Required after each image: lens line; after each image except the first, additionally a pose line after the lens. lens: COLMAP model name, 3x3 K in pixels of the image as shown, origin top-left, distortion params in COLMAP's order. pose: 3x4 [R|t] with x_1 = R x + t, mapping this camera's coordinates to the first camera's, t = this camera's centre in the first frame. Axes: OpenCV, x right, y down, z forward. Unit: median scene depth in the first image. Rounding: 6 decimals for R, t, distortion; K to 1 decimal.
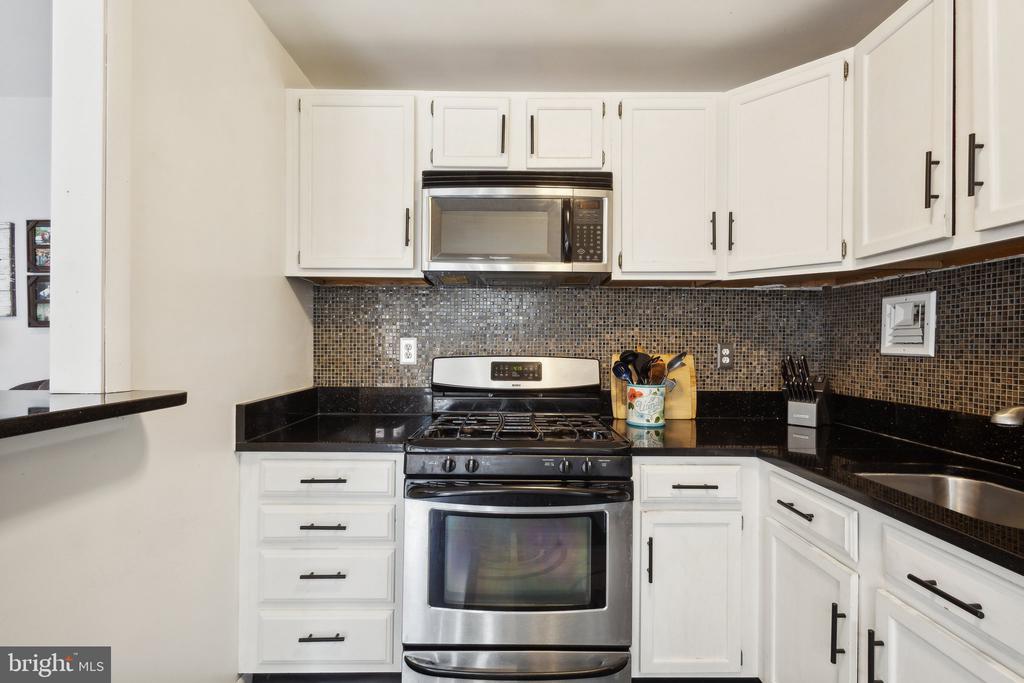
lens RADIAL K [[480.0, 0, 511.8], [0, 480.0, 344.9], [0, 0, 1]] dist [0.011543, -0.000838]
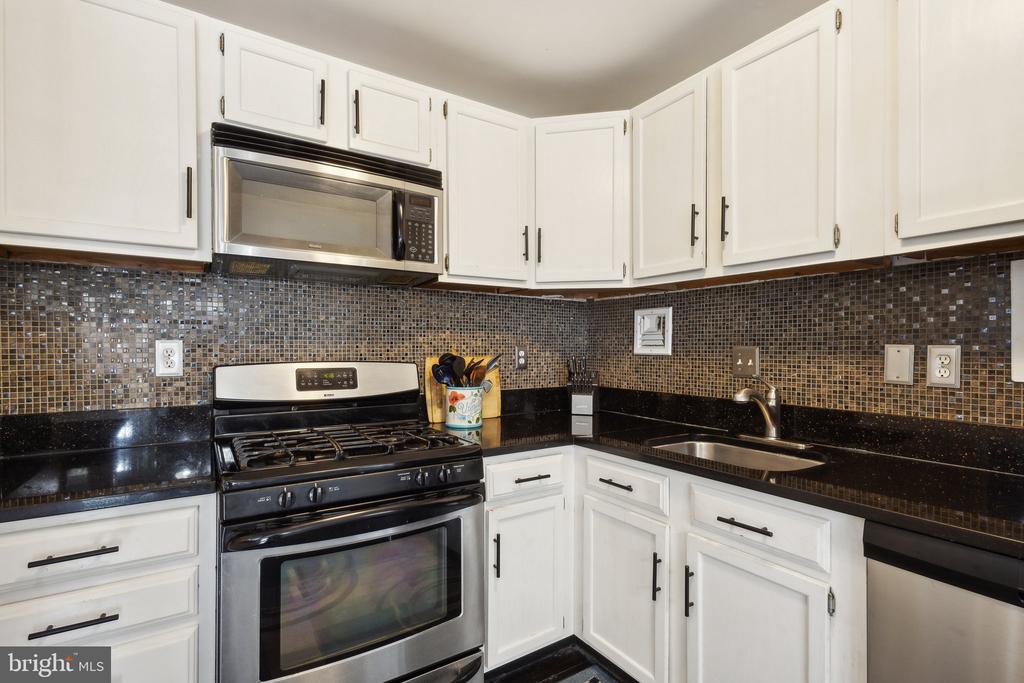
lens RADIAL K [[480.0, 0, 510.3], [0, 480.0, 351.3], [0, 0, 1]] dist [0.011543, -0.000838]
pose [[0.842507, -0.010233, 0.538589, -0.206862], [0.005571, 0.999932, 0.010285, -0.003047], [-0.538657, -0.005665, 0.842506, 0.098092]]
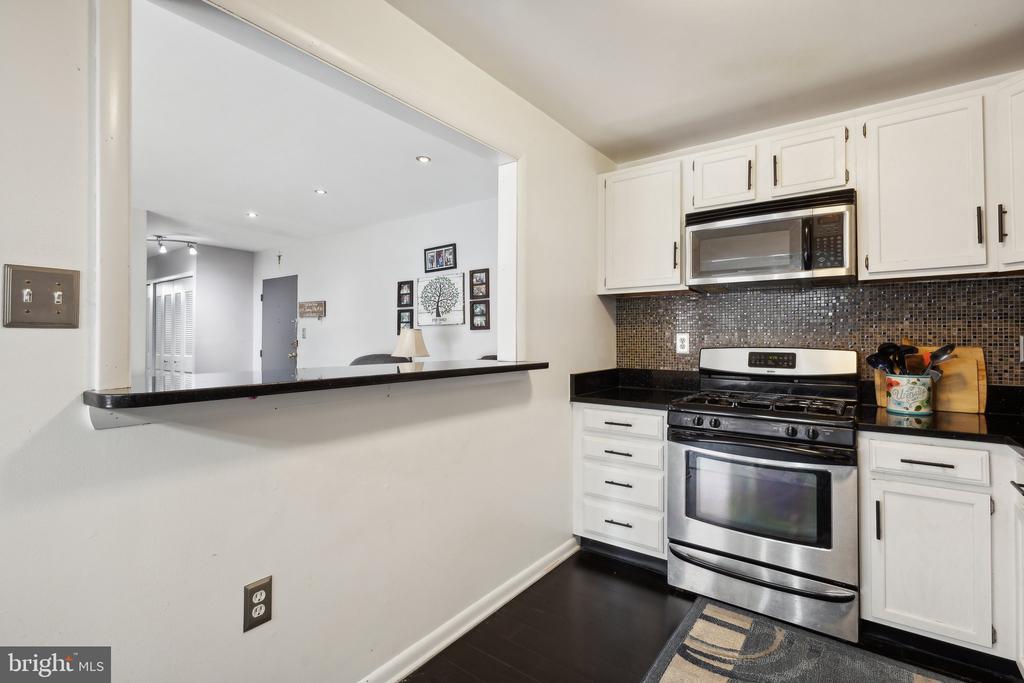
lens RADIAL K [[480.0, 0, 509.0], [0, 480.0, 329.8], [0, 0, 1]] dist [0.011543, -0.000838]
pose [[0.796463, -0.016335, -0.604466, 0.248783], [0.003544, 0.999744, -0.022348, 0.003712], [0.604676, 0.015658, 0.796317, -0.424706]]
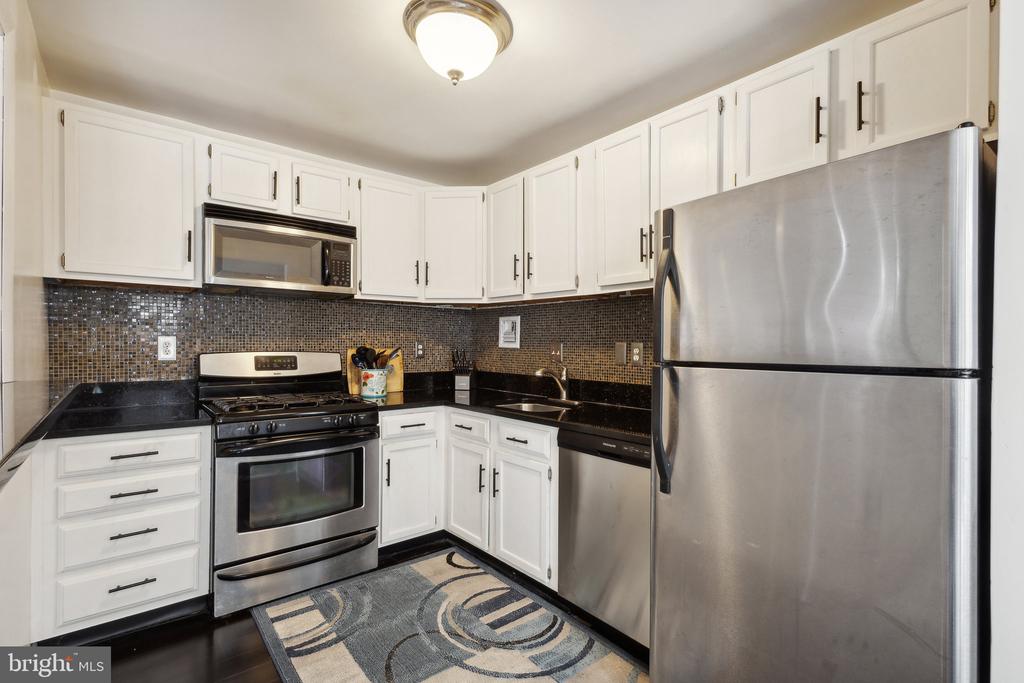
lens RADIAL K [[480.0, 0, 514.0], [0, 480.0, 345.0], [0, 0, 1]] dist [0.011543, -0.000838]
pose [[0.776534, -0.004644, 0.630058, -0.356234], [-0.000185, 0.999971, 0.007599, -0.004594], [-0.630075, -0.006017, 0.776511, -0.474531]]
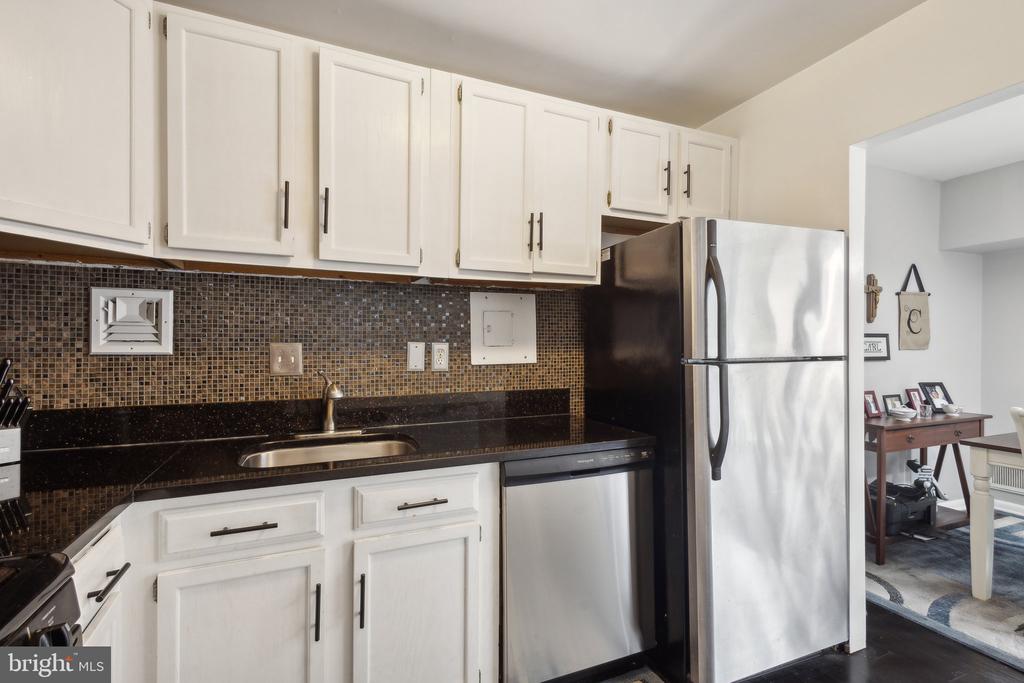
lens RADIAL K [[480.0, 0, 518.2], [0, 480.0, 344.0], [0, 0, 1]] dist [0.011543, -0.000838]
pose [[-0.398563, -0.004790, 0.917129, -0.317383], [-0.001662, 0.999988, 0.004501, -0.003289], [-0.917140, 0.000270, -0.398566, 0.657829]]
